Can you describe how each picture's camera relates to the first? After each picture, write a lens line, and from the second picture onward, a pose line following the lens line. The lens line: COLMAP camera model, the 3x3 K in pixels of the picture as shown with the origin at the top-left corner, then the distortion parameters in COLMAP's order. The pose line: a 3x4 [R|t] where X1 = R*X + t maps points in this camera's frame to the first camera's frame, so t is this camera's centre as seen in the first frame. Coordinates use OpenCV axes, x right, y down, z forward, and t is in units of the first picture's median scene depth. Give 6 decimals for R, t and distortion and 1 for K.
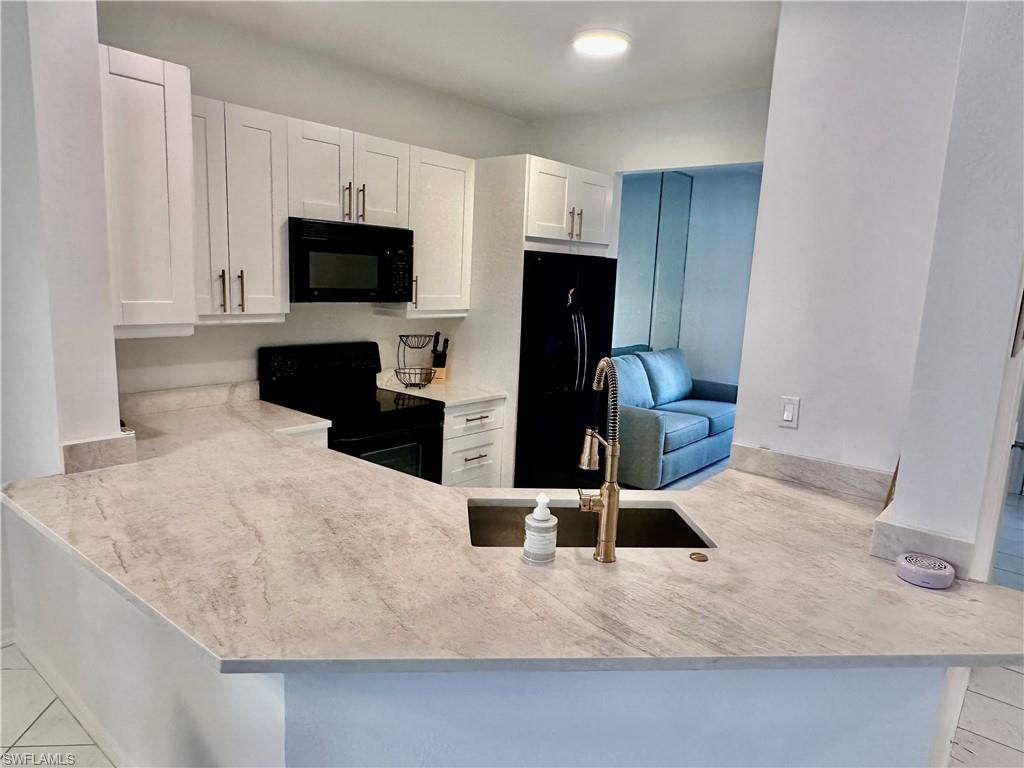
lens RADIAL K [[678.1, 0, 512.0], [0, 678.1, 384.0], [0, 0, 1]] dist [-0.006123, -0.000694]
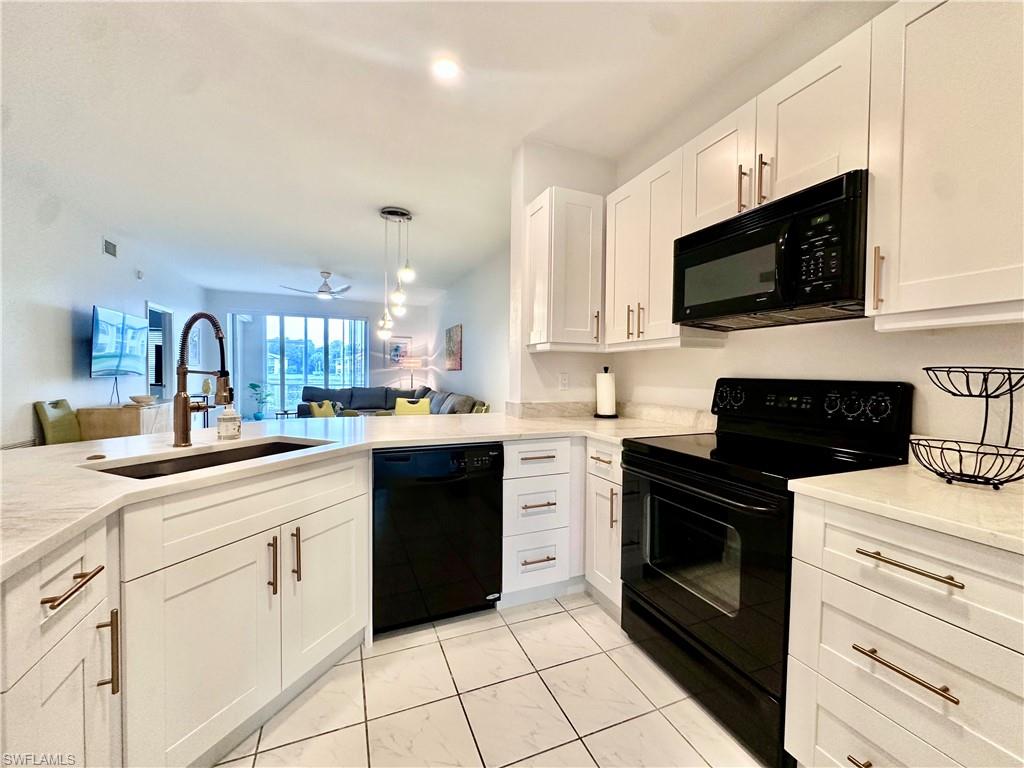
lens RADIAL K [[405.2, 0, 473.0], [0, 405.2, 382.7], [0, 0, 1]] dist [-0.000762, -0.000119]
pose [[-0.538779, -0.024178, -0.842100, 0.288979], [-0.165598, 0.983126, 0.077723, -0.030154], [0.826011, 0.181326, -0.533691, 0.938921]]
